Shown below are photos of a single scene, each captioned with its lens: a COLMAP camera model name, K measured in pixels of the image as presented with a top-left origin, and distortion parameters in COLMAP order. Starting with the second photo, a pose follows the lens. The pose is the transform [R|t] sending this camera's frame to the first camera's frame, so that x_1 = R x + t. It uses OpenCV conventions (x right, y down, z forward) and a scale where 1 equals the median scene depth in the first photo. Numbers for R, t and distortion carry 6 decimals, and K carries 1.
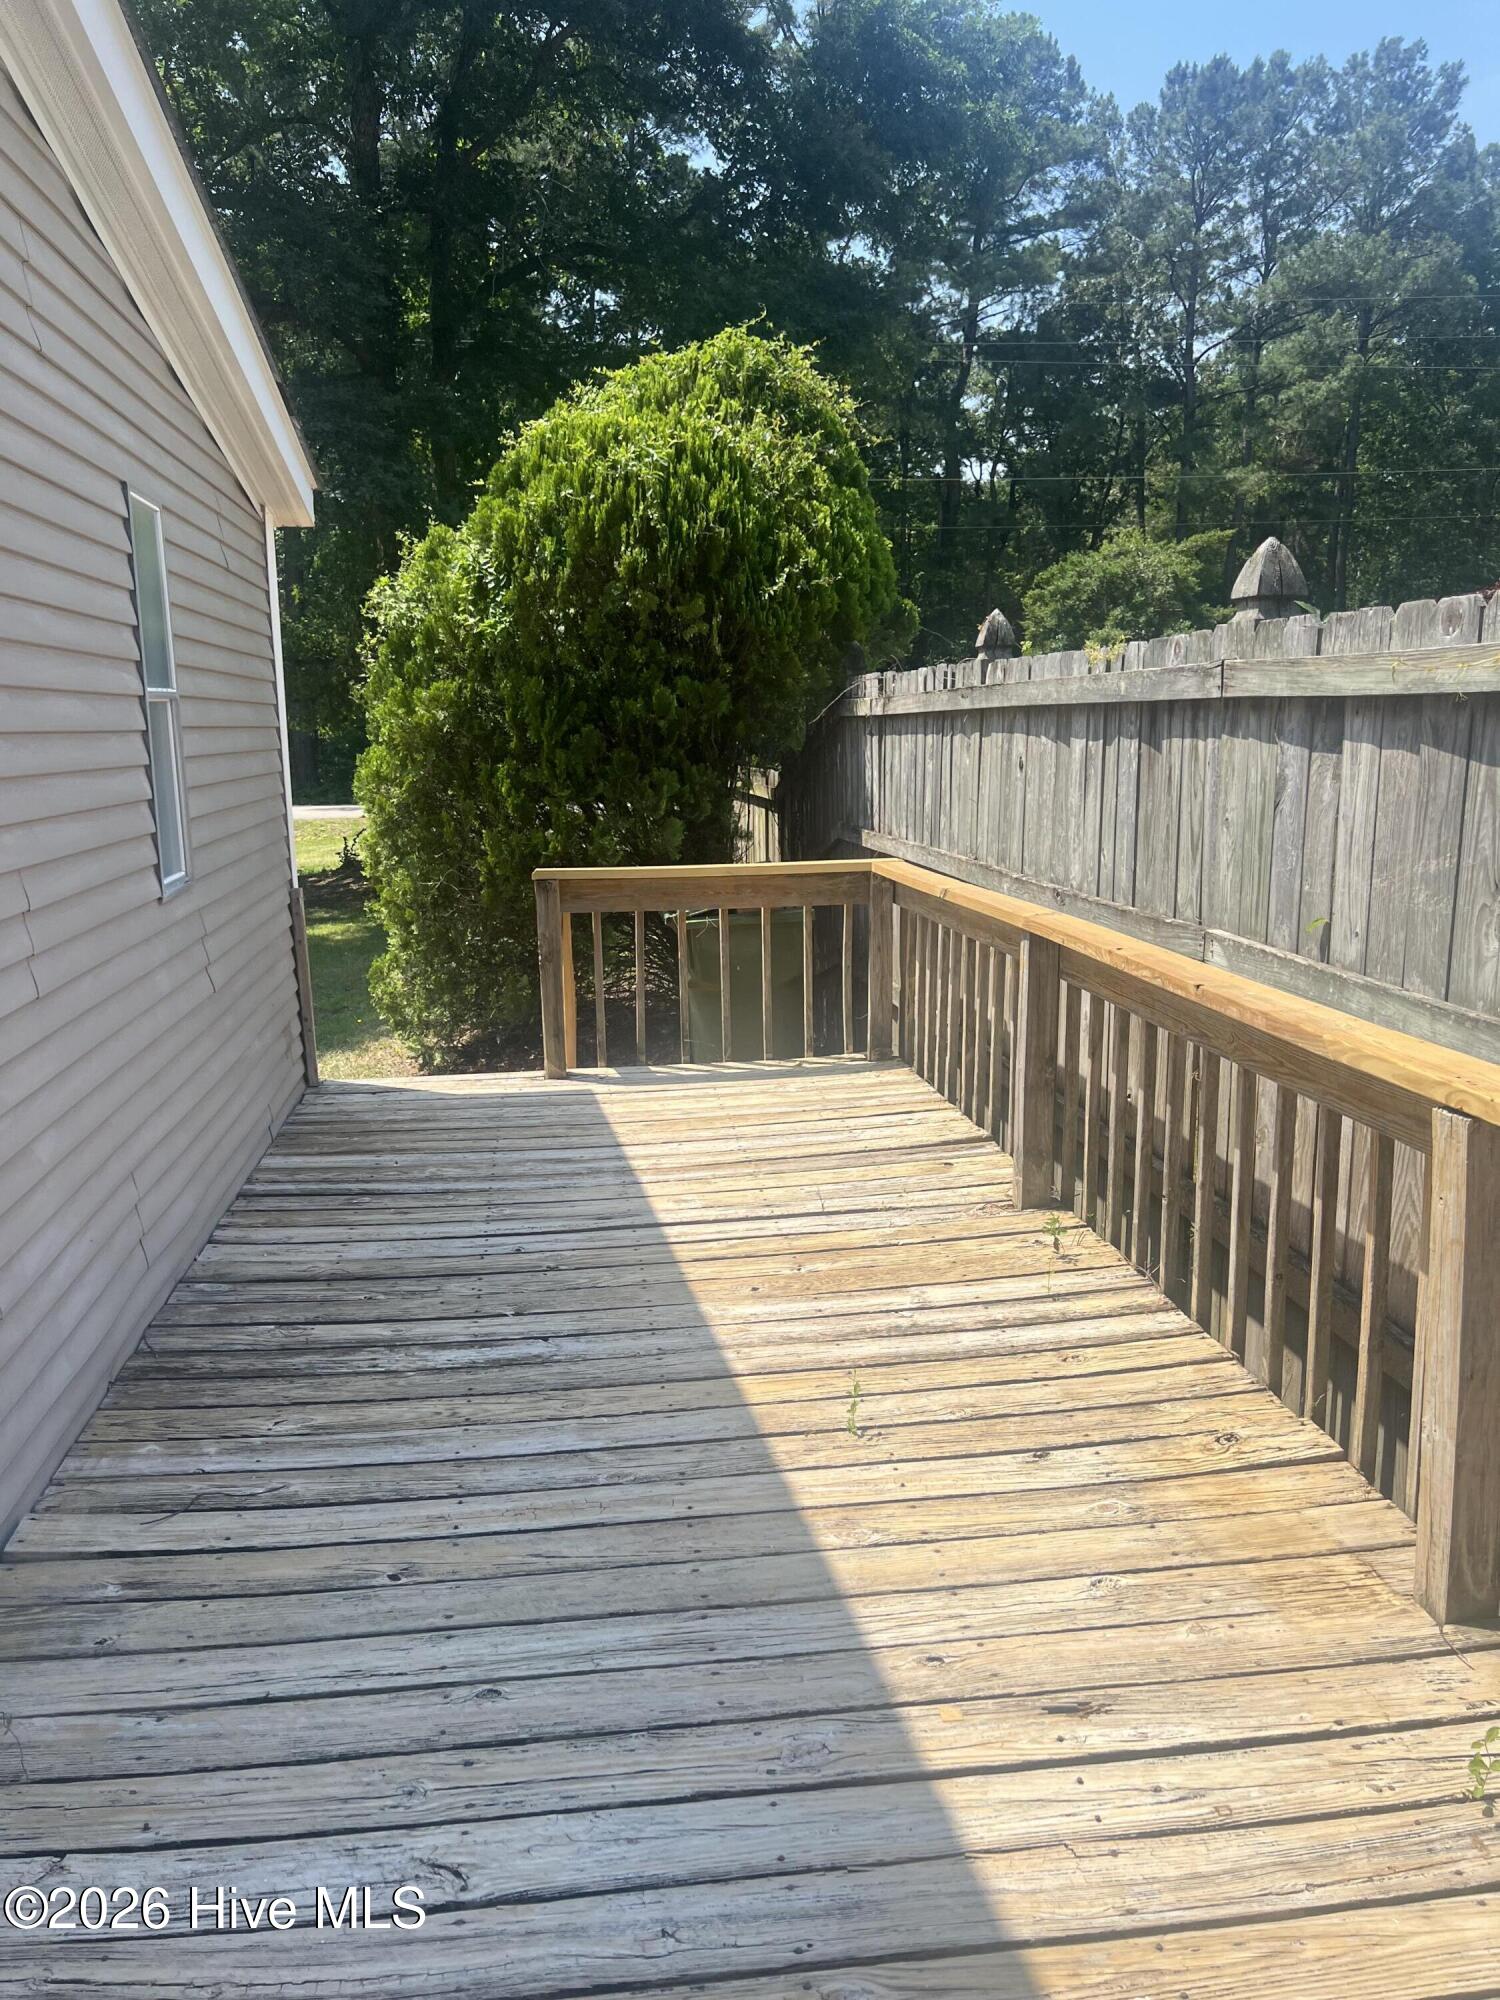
lens RADIAL K [[1517.6, 0, 744.9], [0, 1517.6, 1010.1], [0, 0, 1]] dist [0.031304, -0.011867]
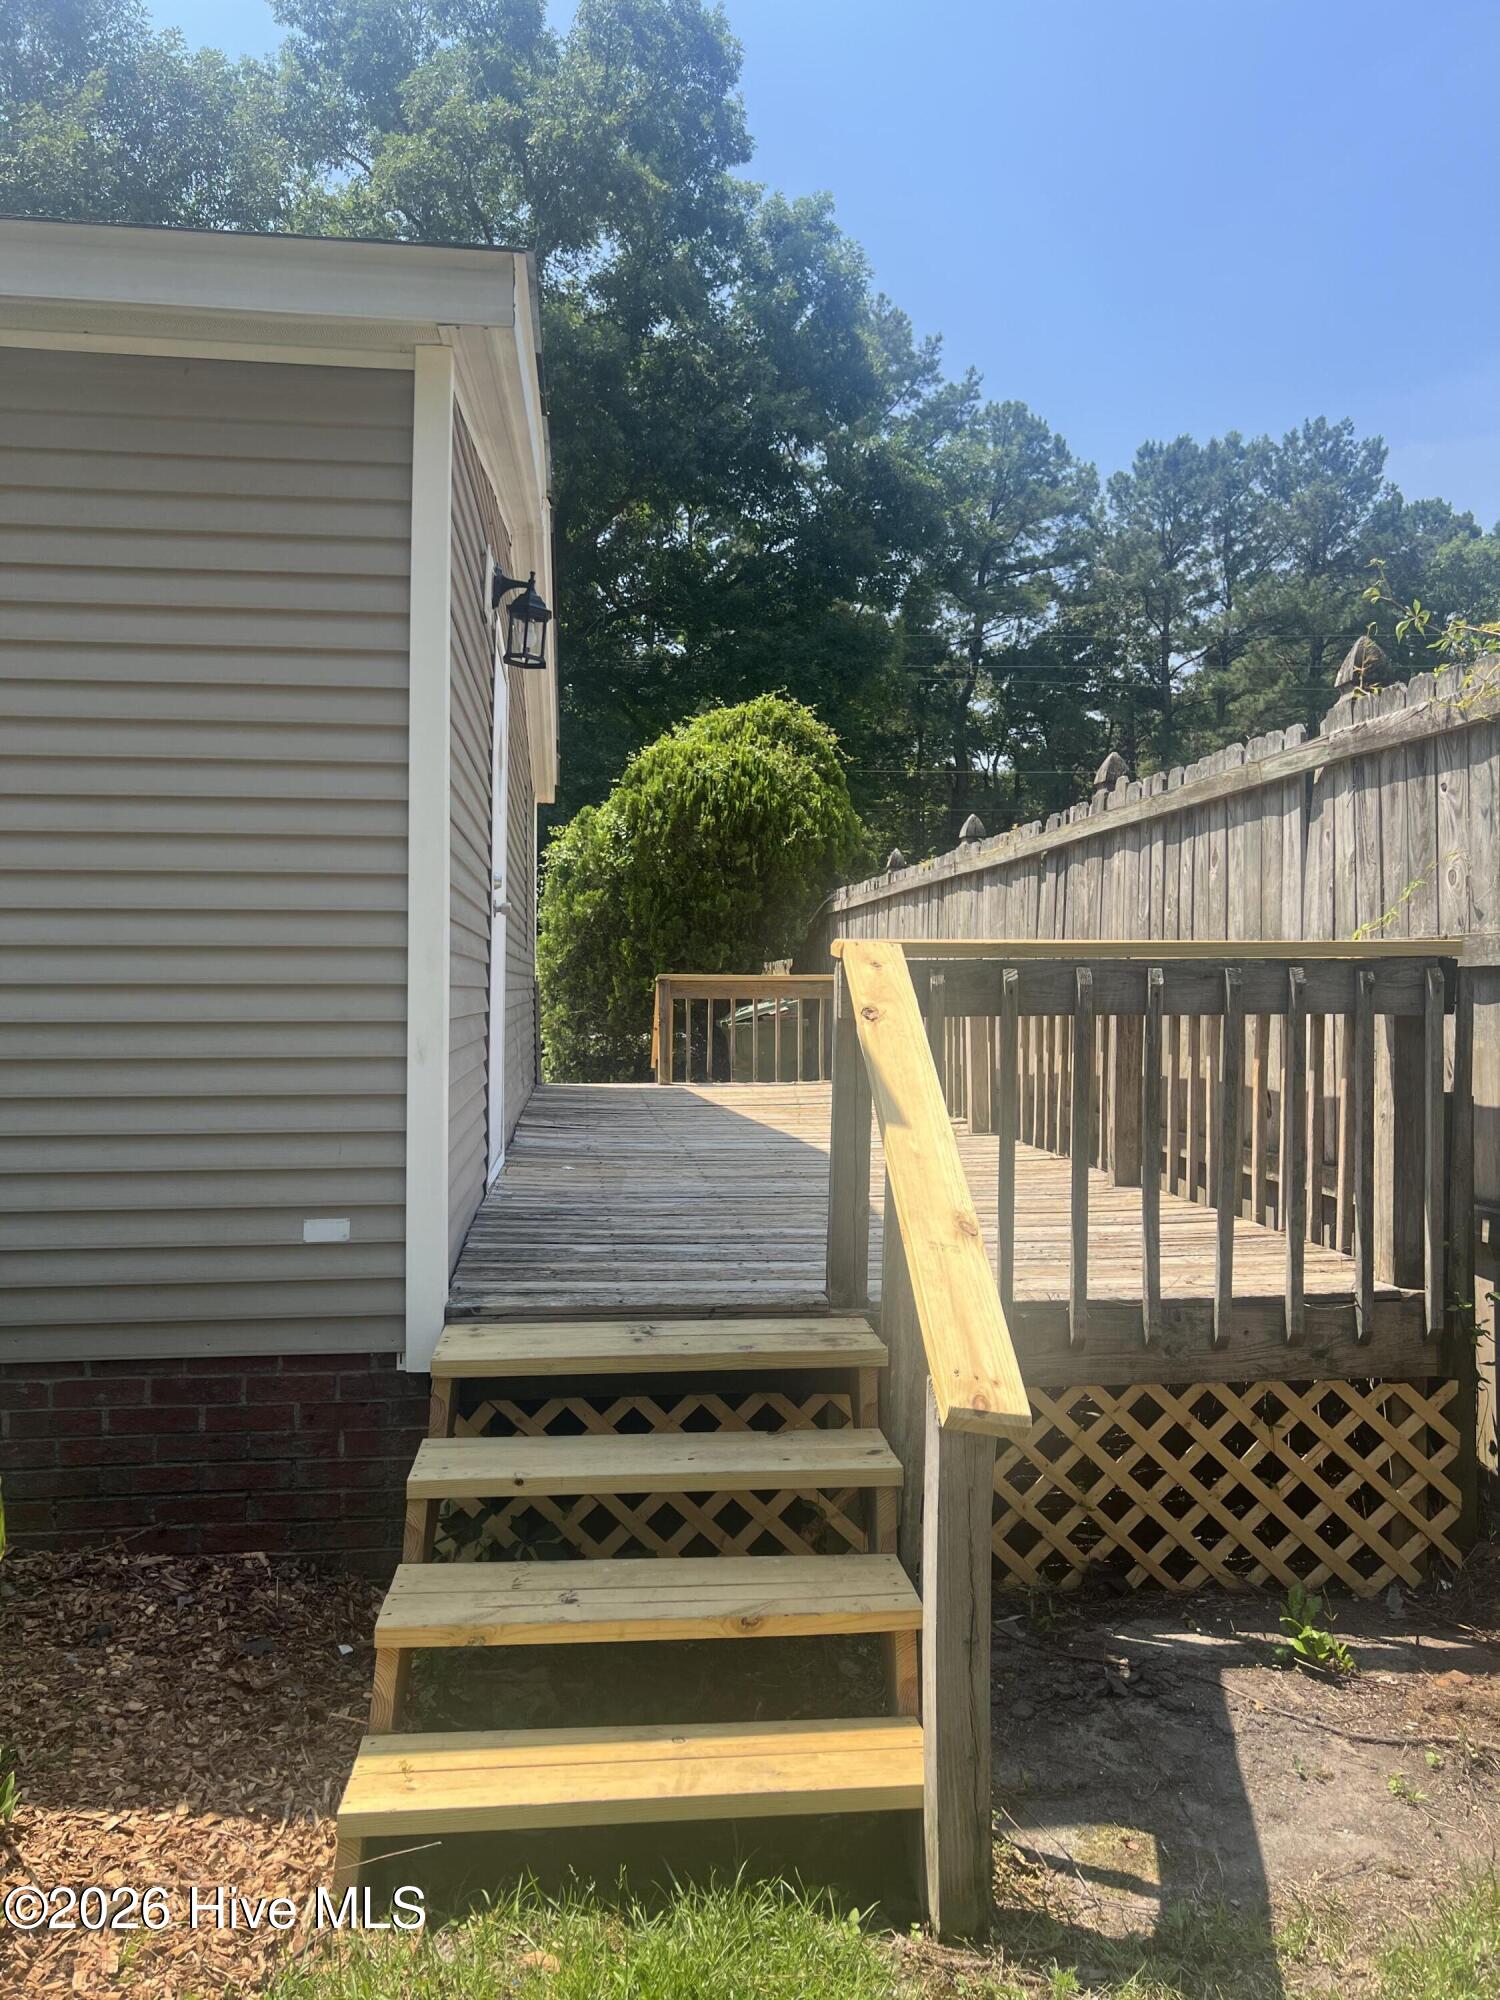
lens RADIAL K [[1517.6, 0, 748.8], [0, 1517.6, 995.2], [0, 0, 1]] dist [0.031304, -0.011867]
pose [[0.999696, 0.014957, -0.019597, 0.001836], [-0.018286, 0.983033, -0.182515, 0.033492], [0.016535, 0.182818, 0.983008, -0.105021]]
